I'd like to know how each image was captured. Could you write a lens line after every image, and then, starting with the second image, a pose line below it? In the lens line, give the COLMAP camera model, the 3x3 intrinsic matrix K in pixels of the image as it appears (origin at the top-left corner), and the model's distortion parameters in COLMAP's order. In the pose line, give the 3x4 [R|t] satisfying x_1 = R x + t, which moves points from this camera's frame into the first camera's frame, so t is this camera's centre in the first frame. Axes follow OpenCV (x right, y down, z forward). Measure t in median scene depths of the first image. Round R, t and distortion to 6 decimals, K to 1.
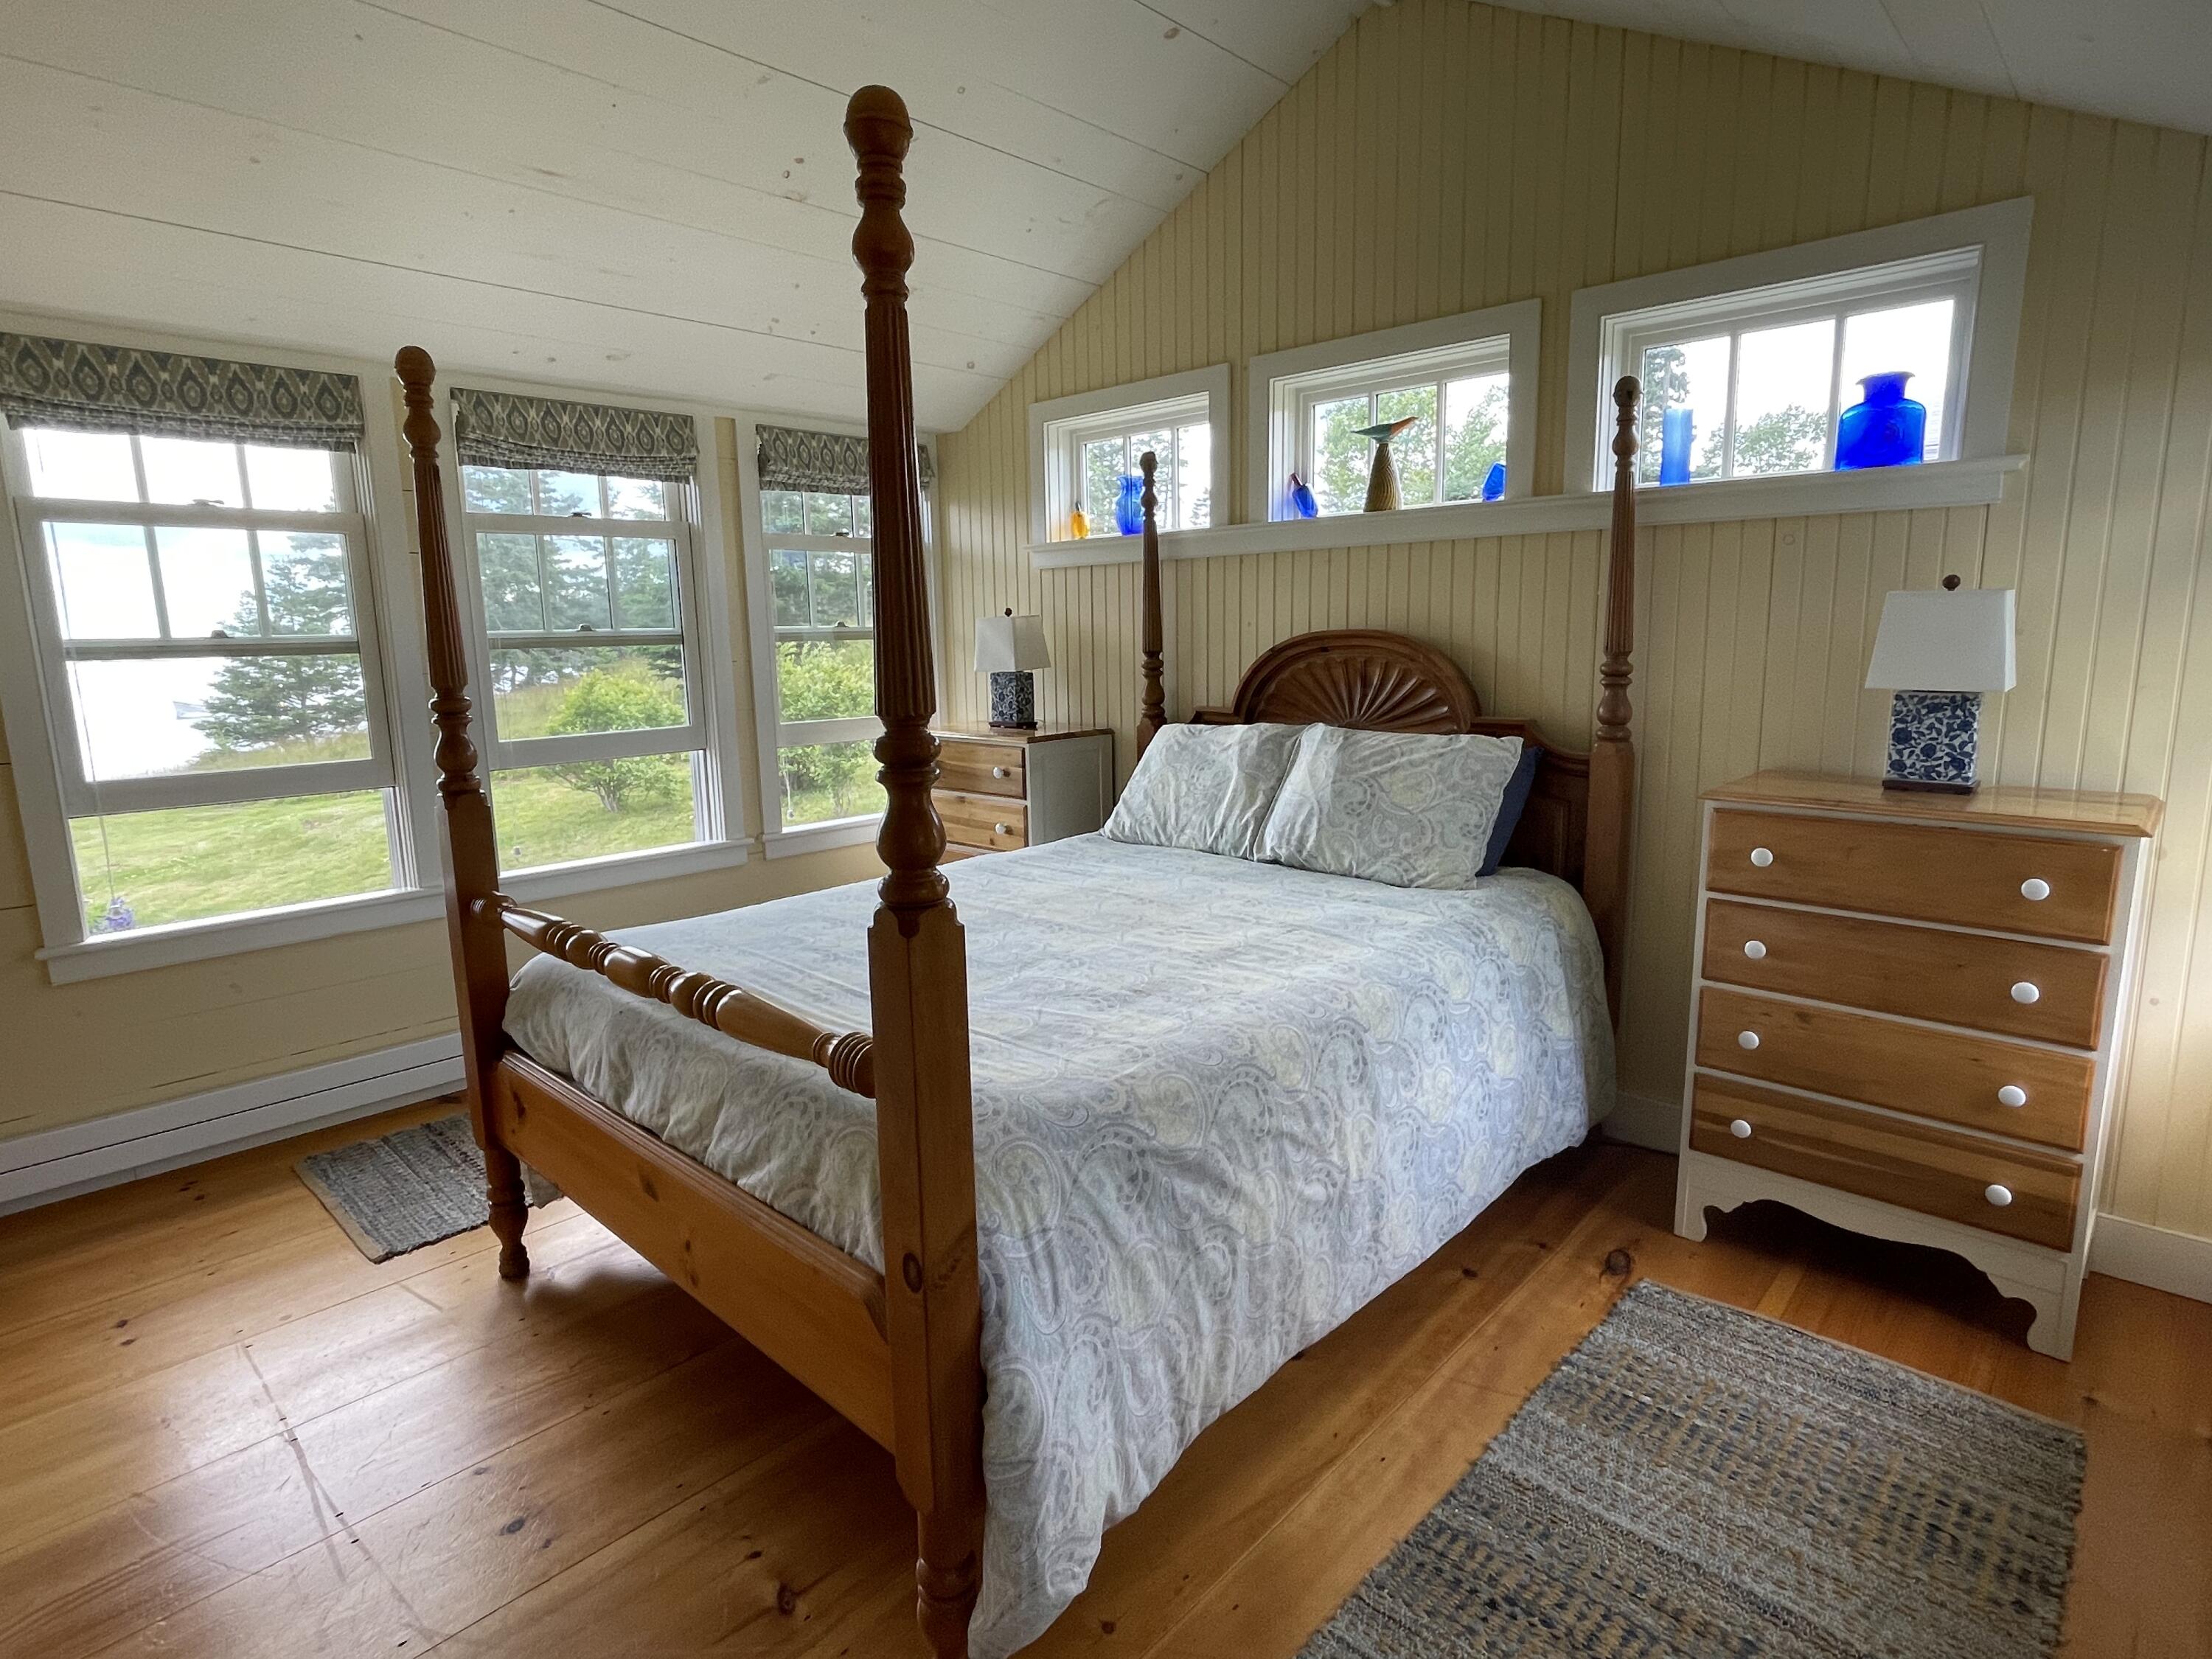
lens RADIAL K [[1178.8, 0, 1106.0], [0, 1178.8, 829.5], [0, 0, 1]] dist [-0.005334, 0.015667]
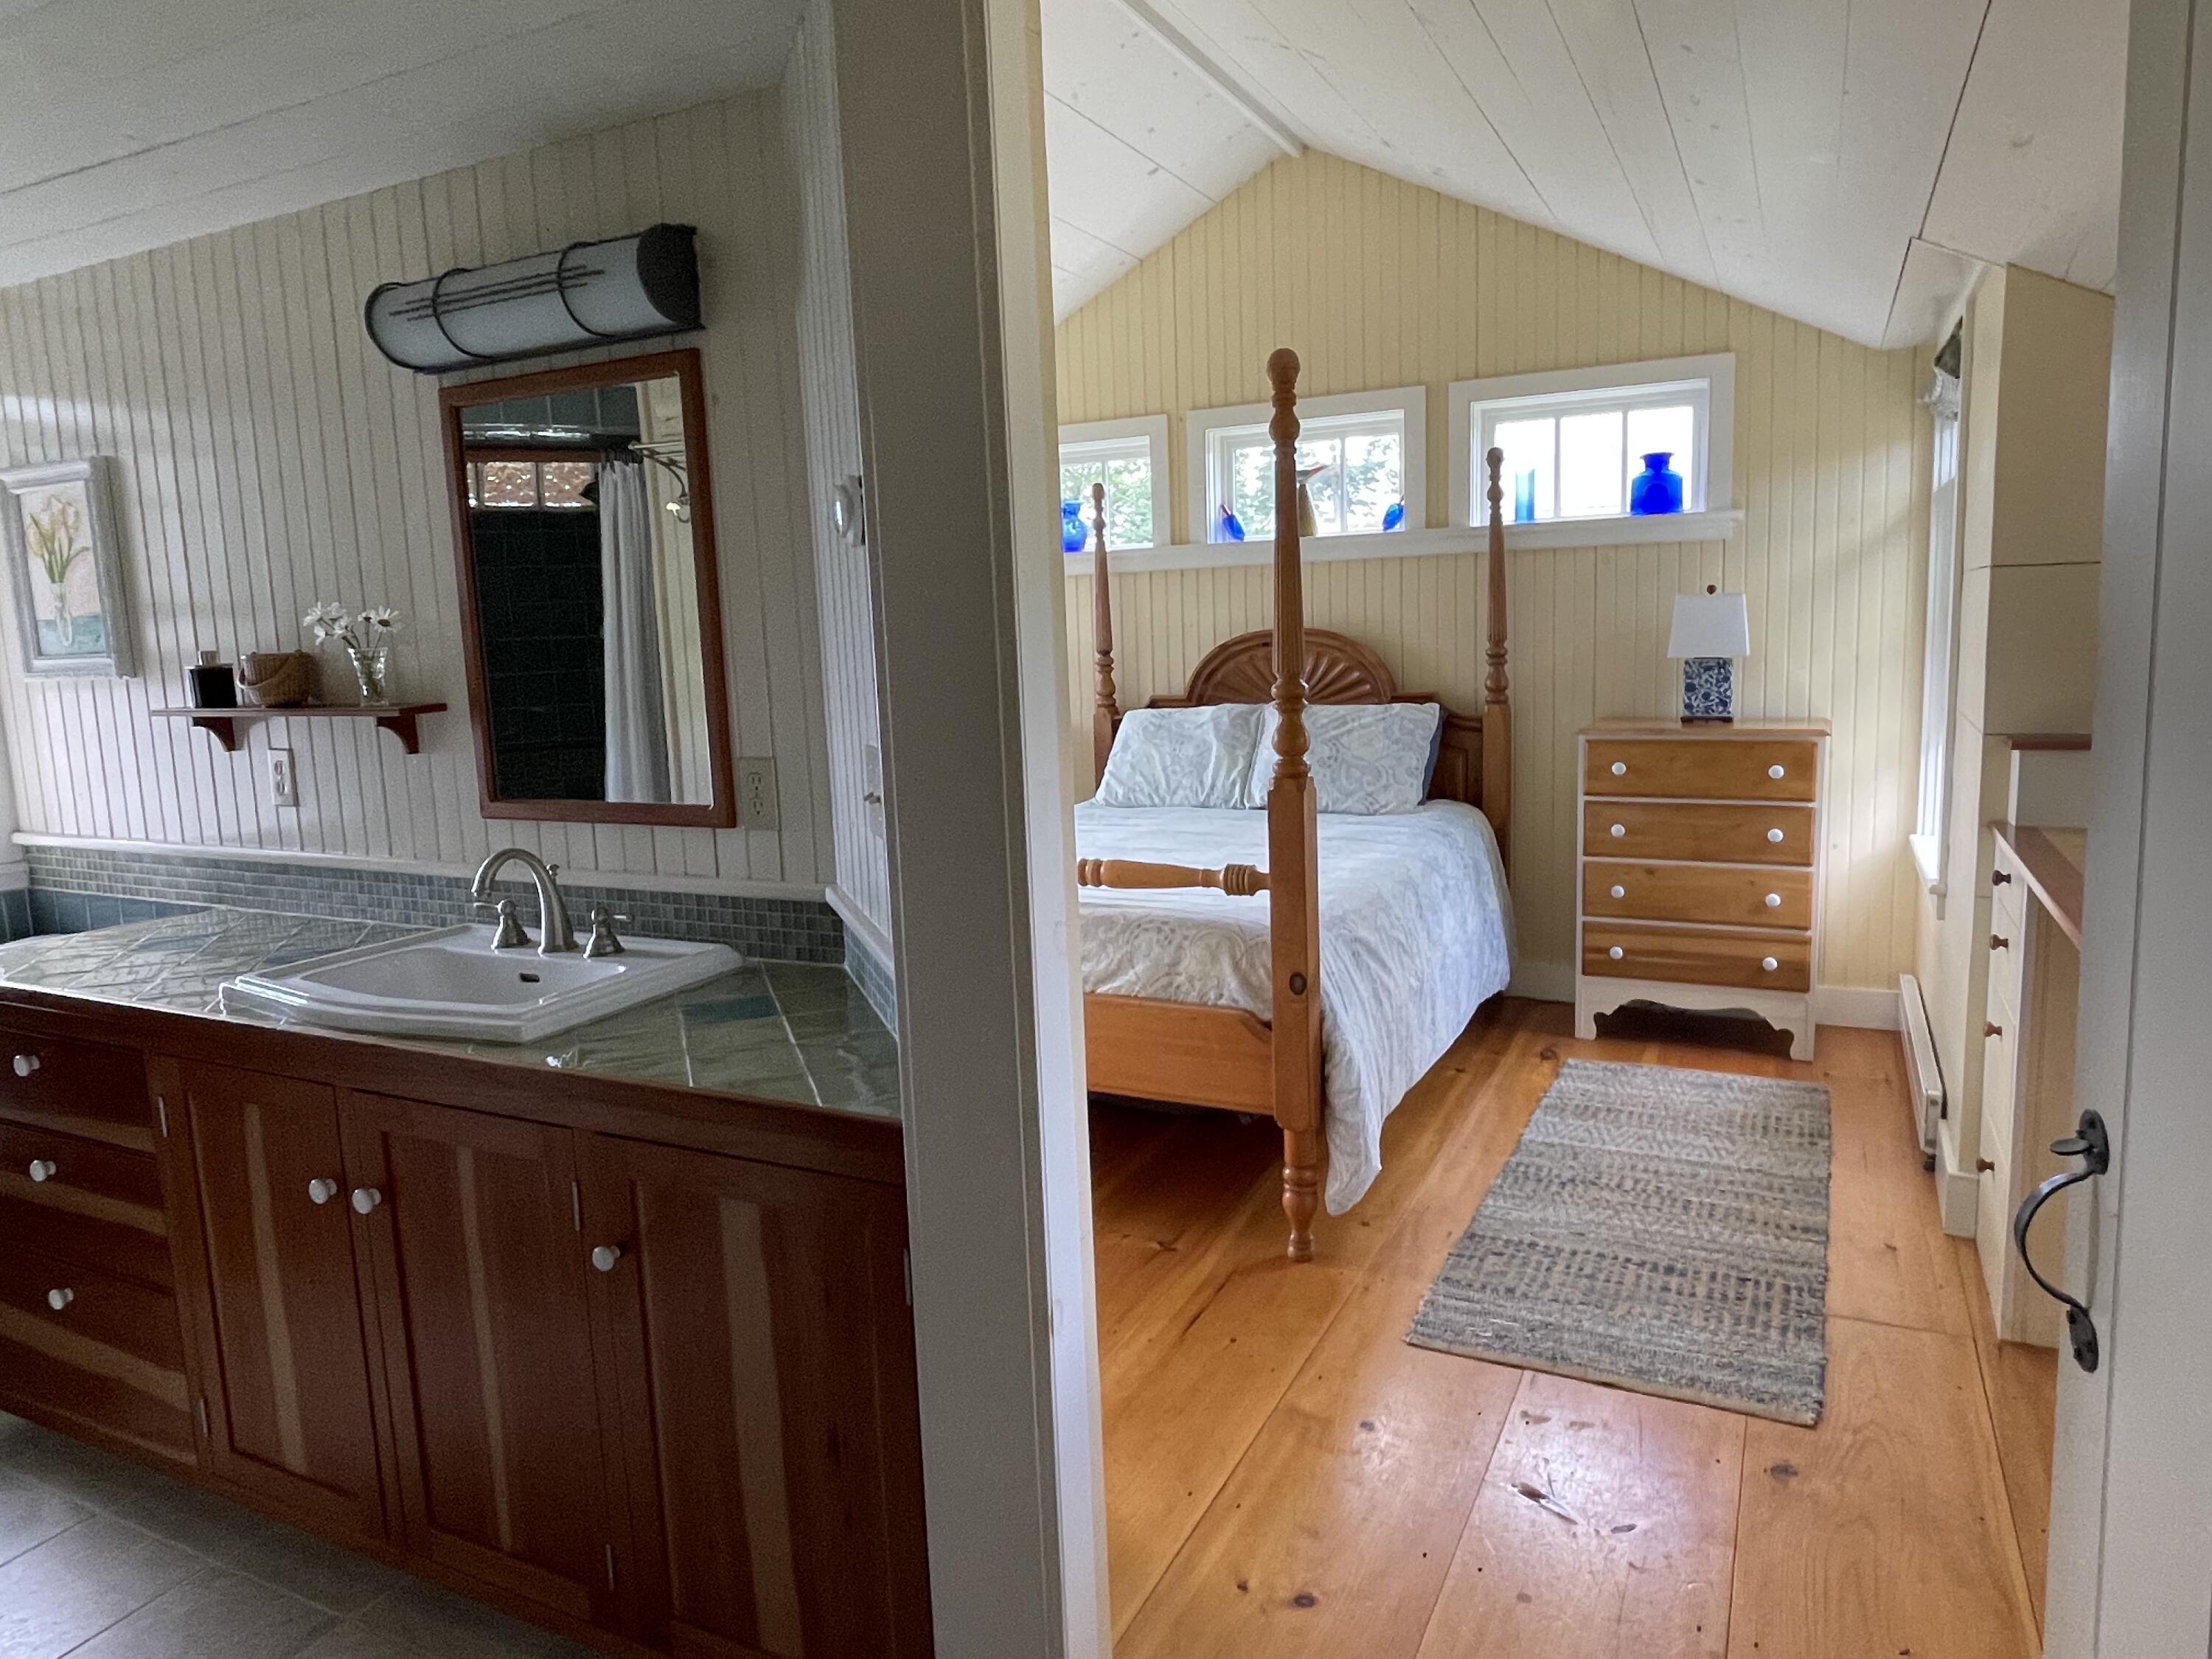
lens RADIAL K [[1437.0, 0, 1106.0], [0, 1437.0, 829.5], [0, 0, 1]] dist [0.041762, -0.000518]
pose [[0.955429, -0.057082, 0.289649, -0.580137], [0.067816, 0.997328, -0.027149, 0.099410], [-0.287325, 0.045582, 0.956748, -0.554714]]
